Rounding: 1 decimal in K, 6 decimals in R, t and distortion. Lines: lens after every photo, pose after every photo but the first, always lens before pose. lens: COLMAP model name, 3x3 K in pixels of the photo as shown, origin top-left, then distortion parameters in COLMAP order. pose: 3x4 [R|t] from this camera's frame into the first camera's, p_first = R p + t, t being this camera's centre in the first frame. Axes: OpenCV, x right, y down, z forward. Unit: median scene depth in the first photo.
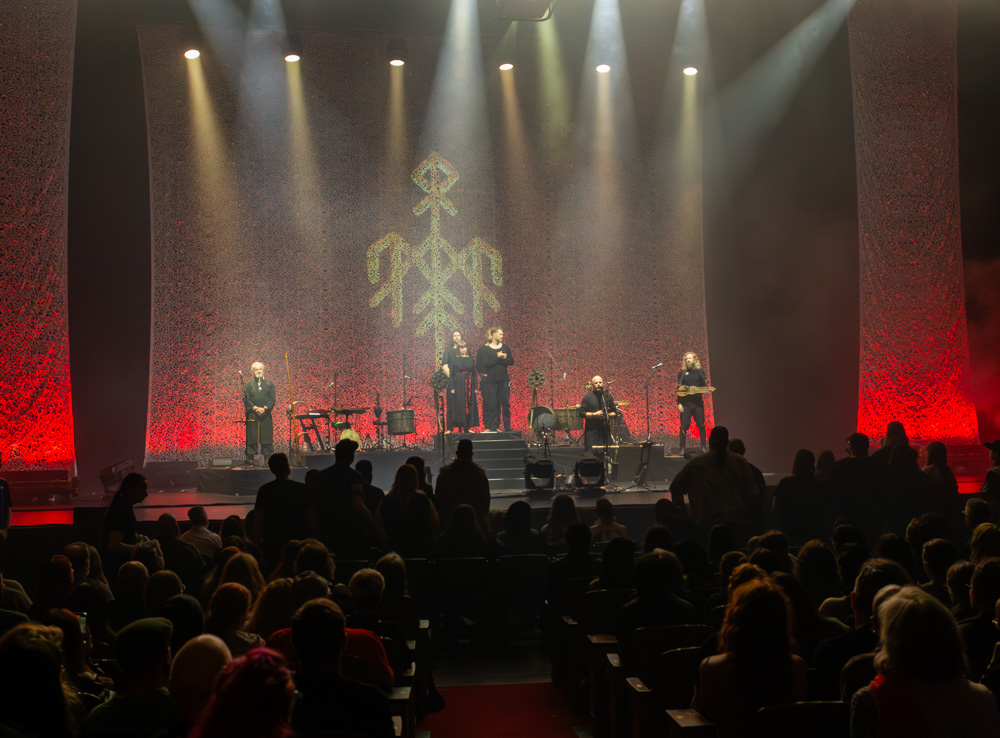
lens RADIAL K [[1075.6, 0, 500.0], [0, 1075.6, 369.0], [0, 0, 1]] dist [0.008281, 0.002334]
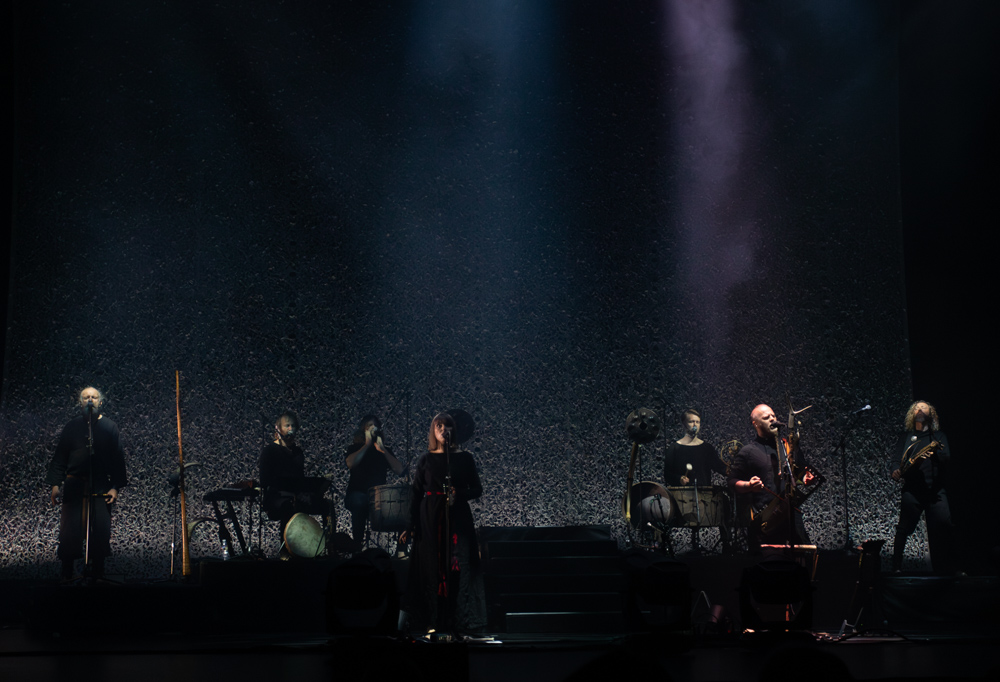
lens RADIAL K [[1303.0, 0, 498.7], [0, 1303.0, 385.3], [0, 0, 1]] dist [0.005376, -0.018552]
pose [[0.997986, 0.005117, -0.063220, 0.003842], [-0.010139, 0.996794, -0.079371, 0.031569], [0.062611, 0.079853, 0.994838, 0.269508]]
